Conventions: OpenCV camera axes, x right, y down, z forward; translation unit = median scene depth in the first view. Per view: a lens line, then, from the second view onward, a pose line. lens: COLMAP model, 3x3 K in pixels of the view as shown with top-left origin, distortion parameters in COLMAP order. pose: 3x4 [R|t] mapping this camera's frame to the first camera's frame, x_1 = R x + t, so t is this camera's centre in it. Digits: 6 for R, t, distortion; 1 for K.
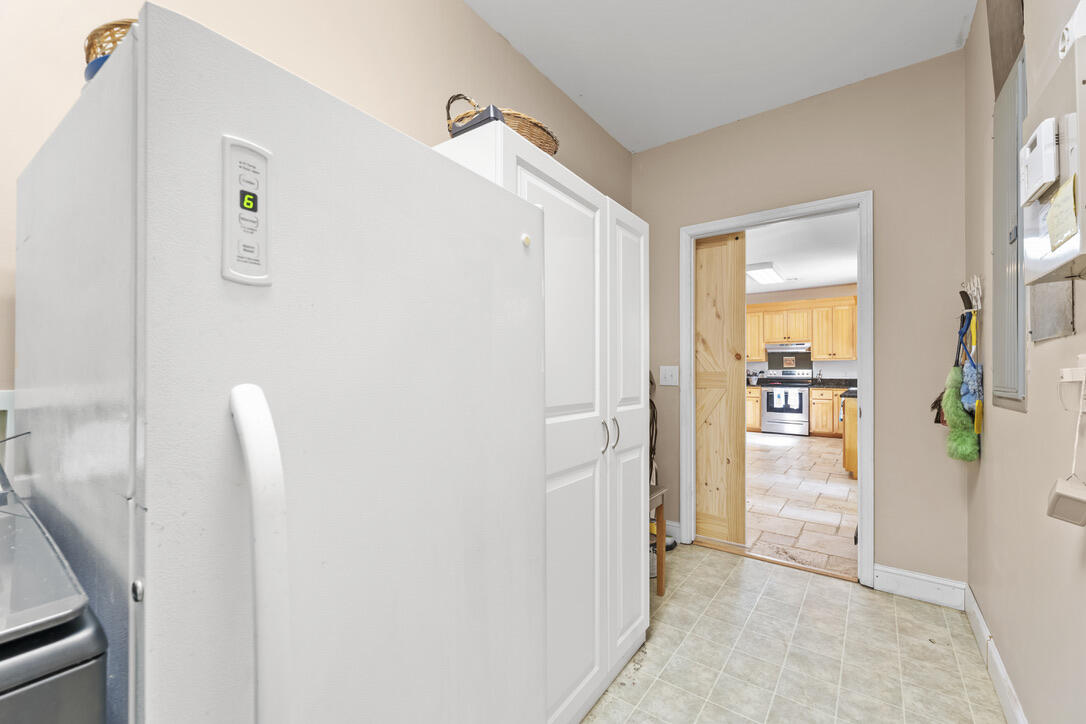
lens RADIAL K [[435.2, 0, 541.4], [0, 435.2, 363.0], [0, 0, 1]] dist [0.003261, 0.000043]
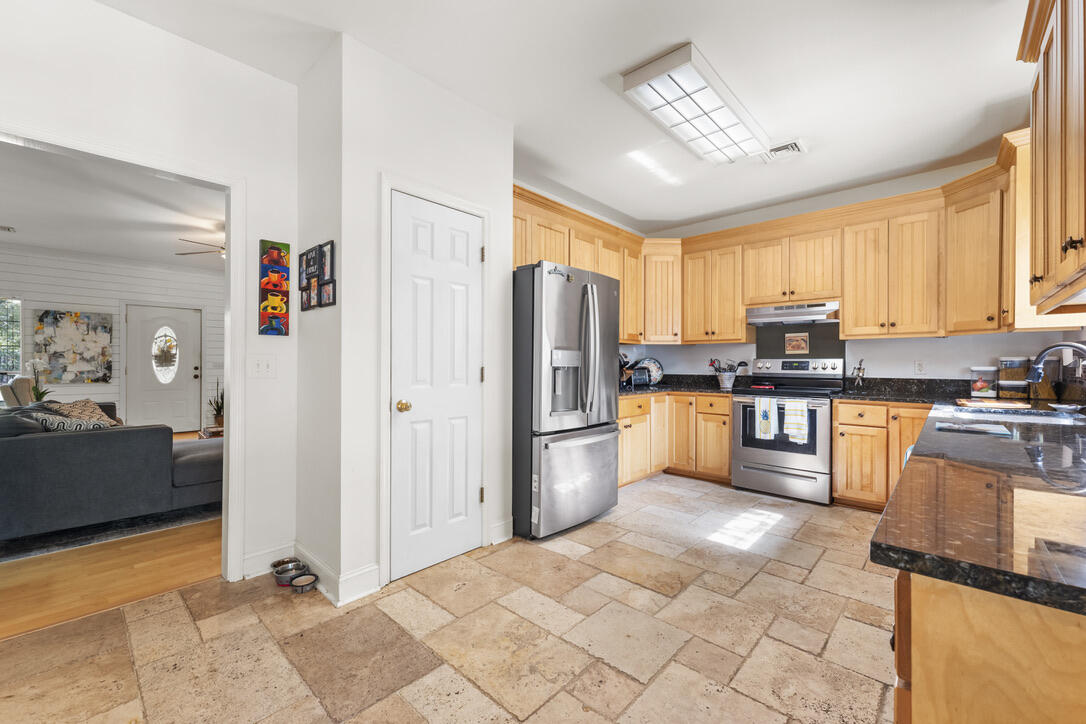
lens RADIAL K [[435.2, 0, 541.4], [0, 435.2, 363.0], [0, 0, 1]] dist [0.003261, 0.000043]
pose [[0.994161, -0.003232, -0.107854, 0.349201], [0.005445, 0.999780, 0.020233, 0.008487], [0.107765, -0.020703, 0.993961, 0.497998]]
